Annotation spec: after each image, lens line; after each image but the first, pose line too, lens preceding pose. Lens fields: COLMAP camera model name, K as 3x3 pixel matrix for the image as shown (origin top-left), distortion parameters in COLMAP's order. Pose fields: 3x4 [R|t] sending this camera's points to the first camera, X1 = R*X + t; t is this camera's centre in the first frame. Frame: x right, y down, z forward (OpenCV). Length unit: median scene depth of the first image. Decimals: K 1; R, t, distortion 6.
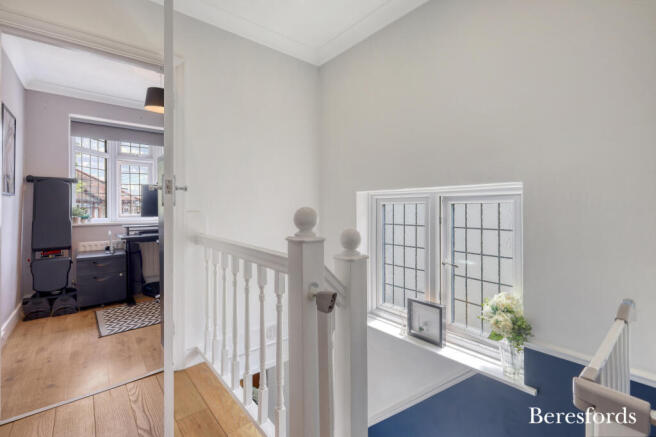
lens RADIAL K [[292.2, 0, 330.6], [0, 292.2, 214.2], [0, 0, 1]] dist [0.013492, -0.000107]
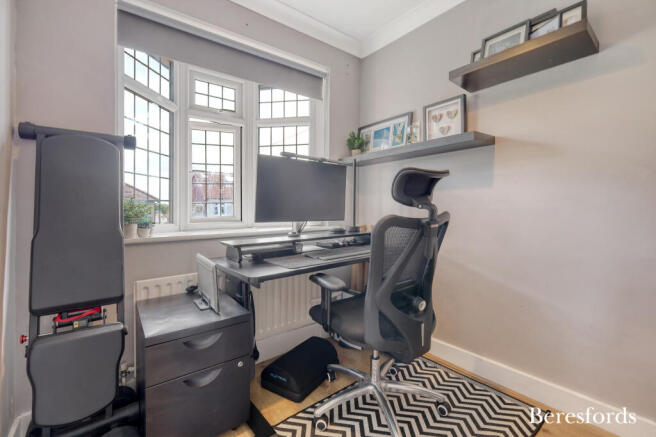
lens RADIAL K [[294.7, 0, 333.5], [0, 294.7, 207.6], [0, 0, 1]] dist [0.009329, -0.000195]
pose [[0.999878, -0.005351, -0.014661, -0.563924], [0.005161, 0.999902, -0.012981, -0.008758], [0.014729, 0.012904, 0.999808, 0.572359]]
